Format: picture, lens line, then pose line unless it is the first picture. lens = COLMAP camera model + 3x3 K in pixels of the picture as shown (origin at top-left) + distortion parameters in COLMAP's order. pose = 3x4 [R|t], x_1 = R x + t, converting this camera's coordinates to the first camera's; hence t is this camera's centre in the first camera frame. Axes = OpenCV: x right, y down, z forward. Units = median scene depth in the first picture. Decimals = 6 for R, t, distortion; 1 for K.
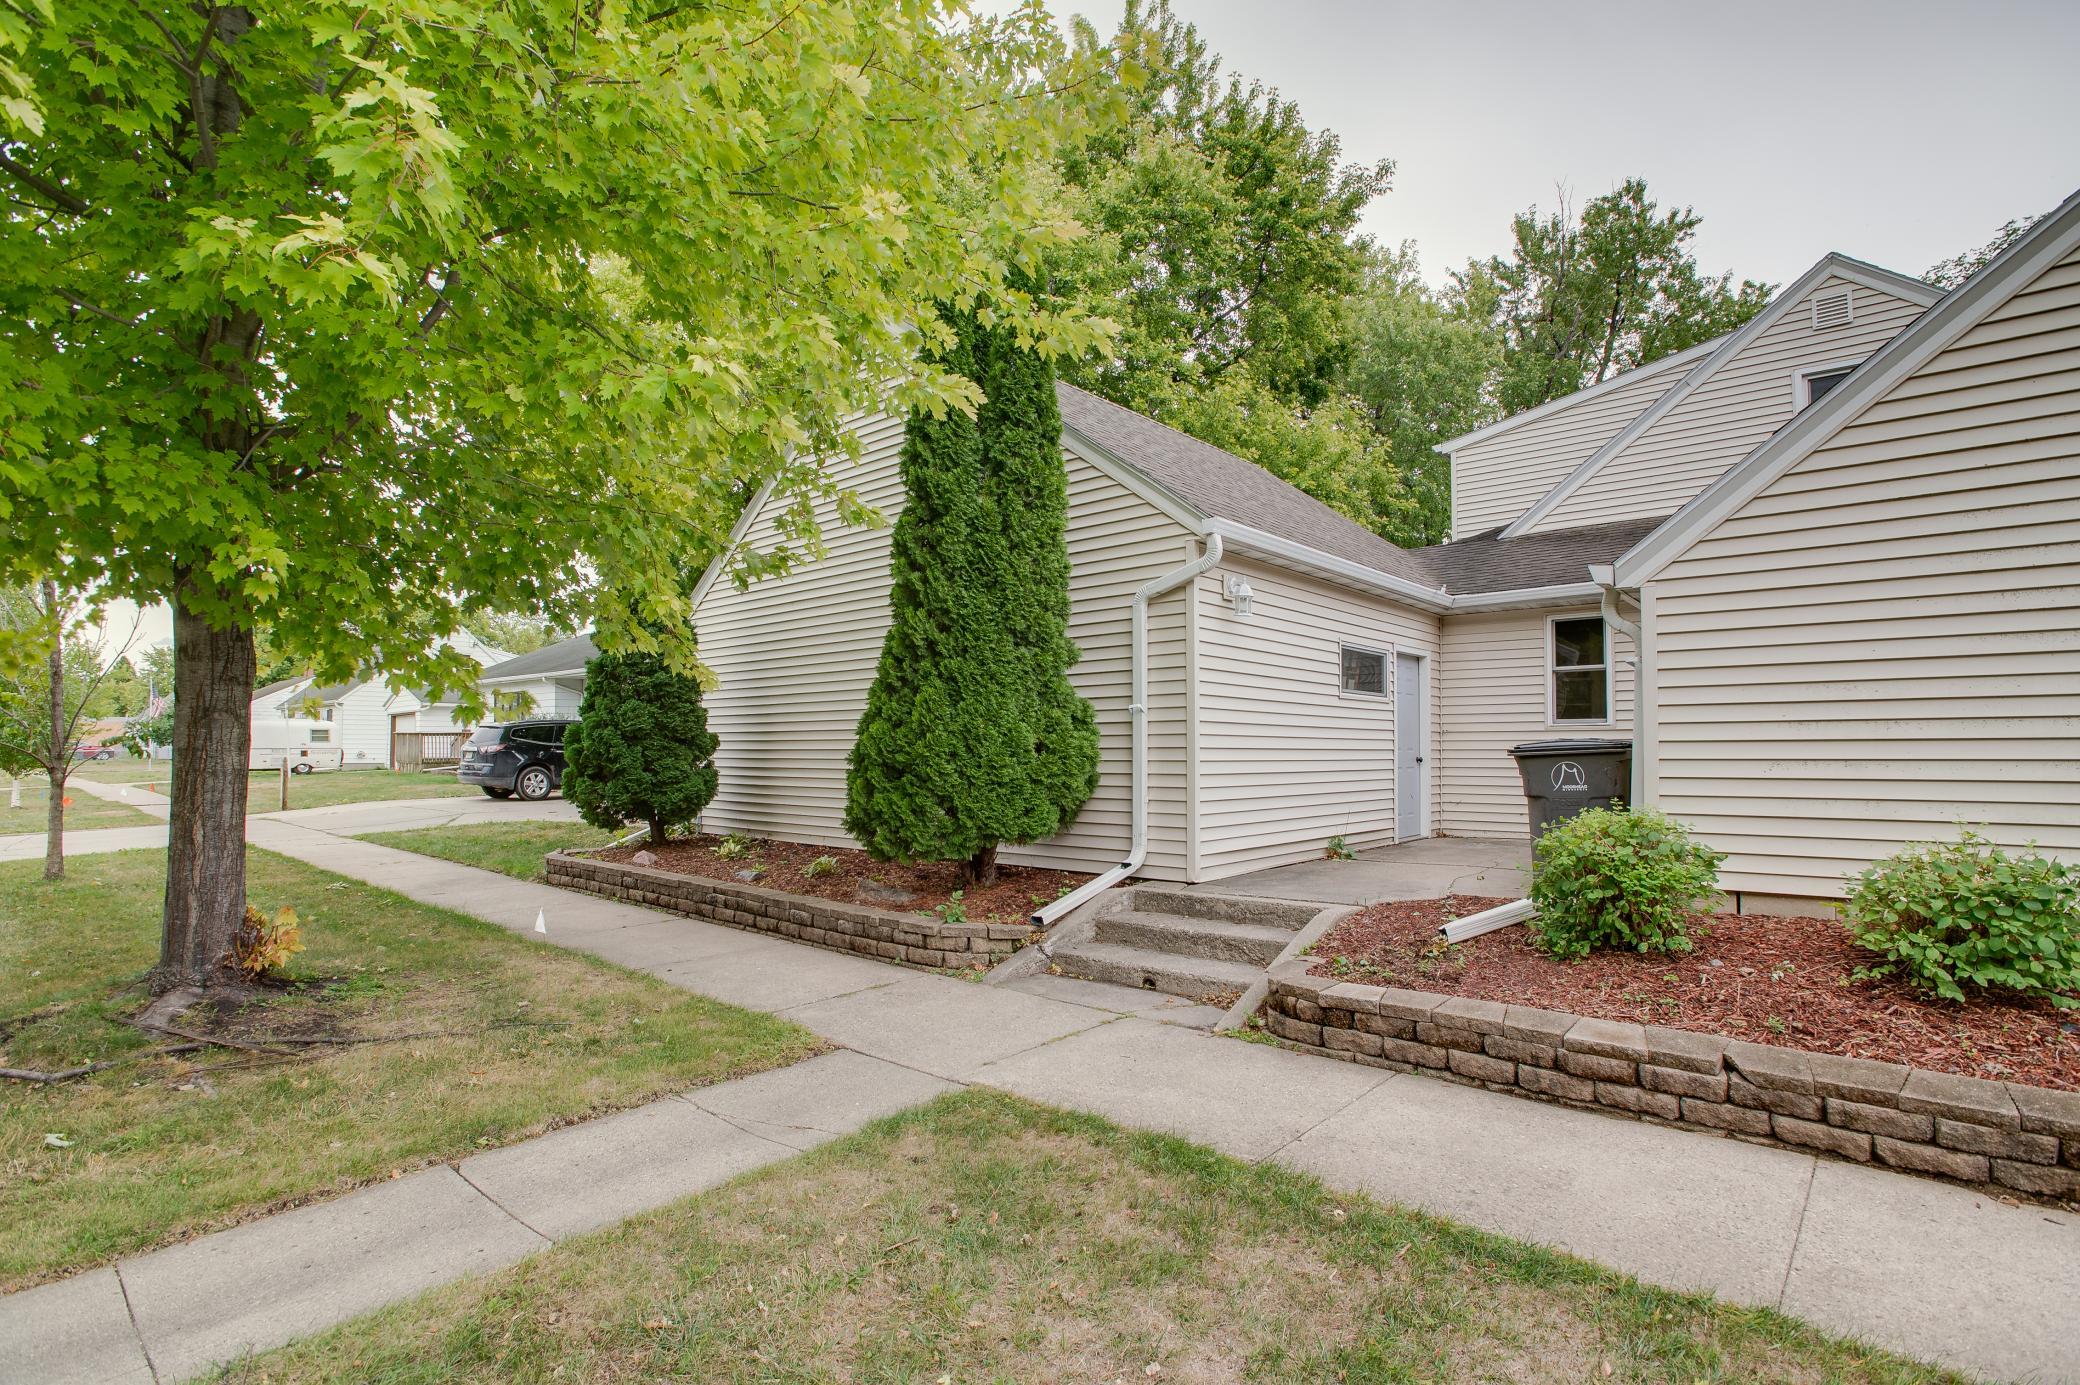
lens RADIAL K [[1012.4, 0, 1041.9], [0, 1012.4, 703.8], [0, 0, 1]] dist [-0.056776, 0.022806]
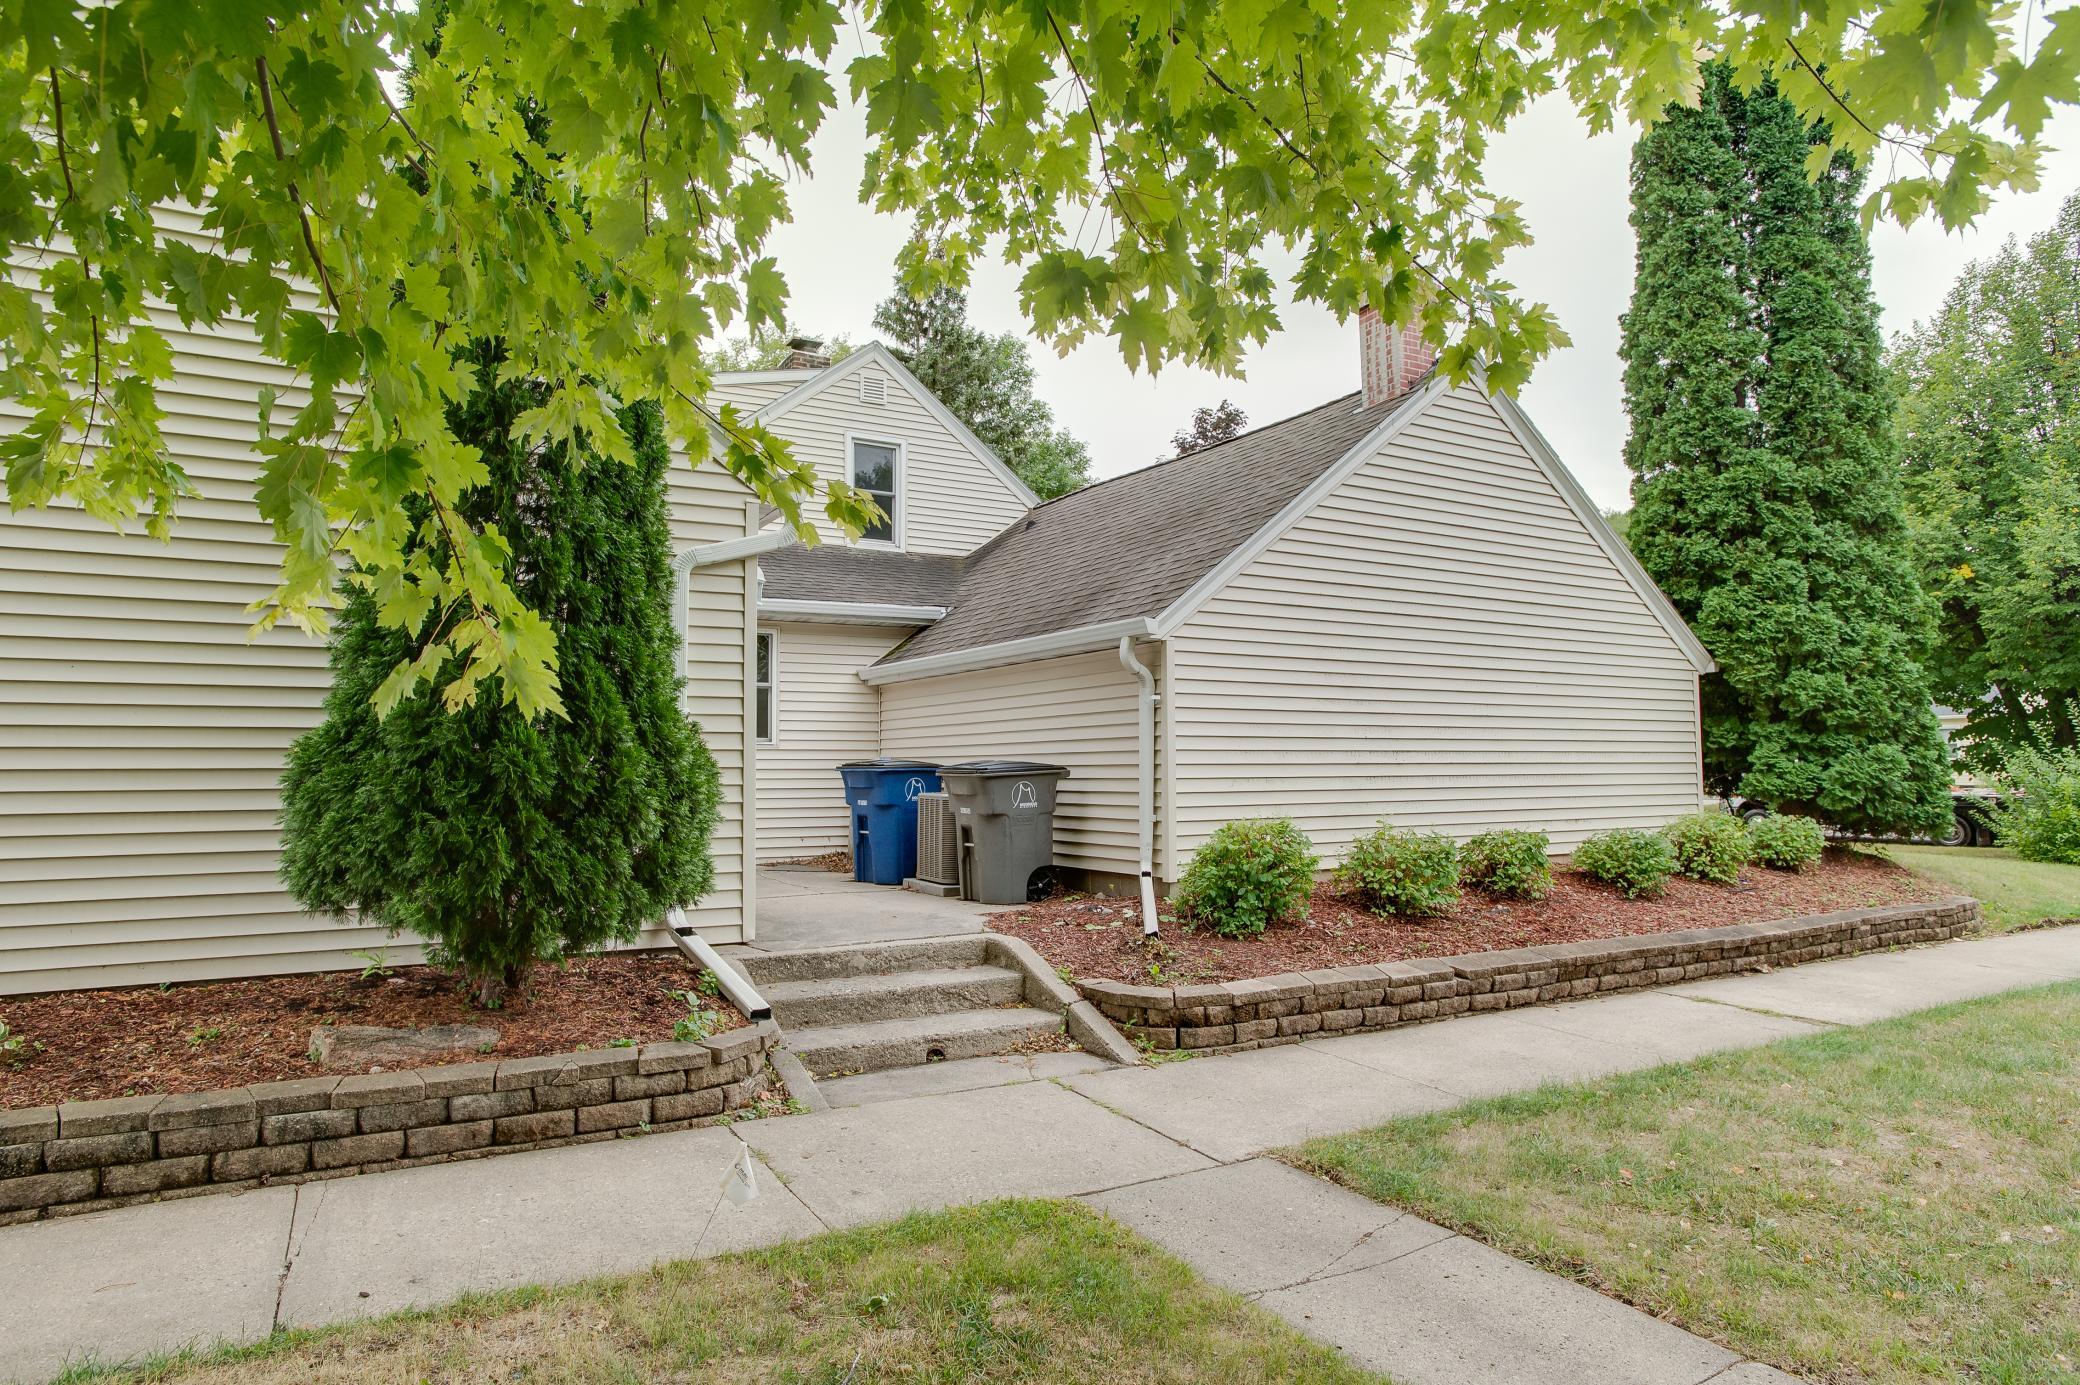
lens RADIAL K [[1210.2, 0, 1040.0], [0, 1210.2, 692.5], [0, 0, 1]] dist [-0.022991, 0.000875]
pose [[0.330578, 0.056856, 0.942064, -1.131661], [-0.042491, 0.998068, -0.045326, 0.029712], [-0.942822, -0.025046, 0.332356, 0.824934]]
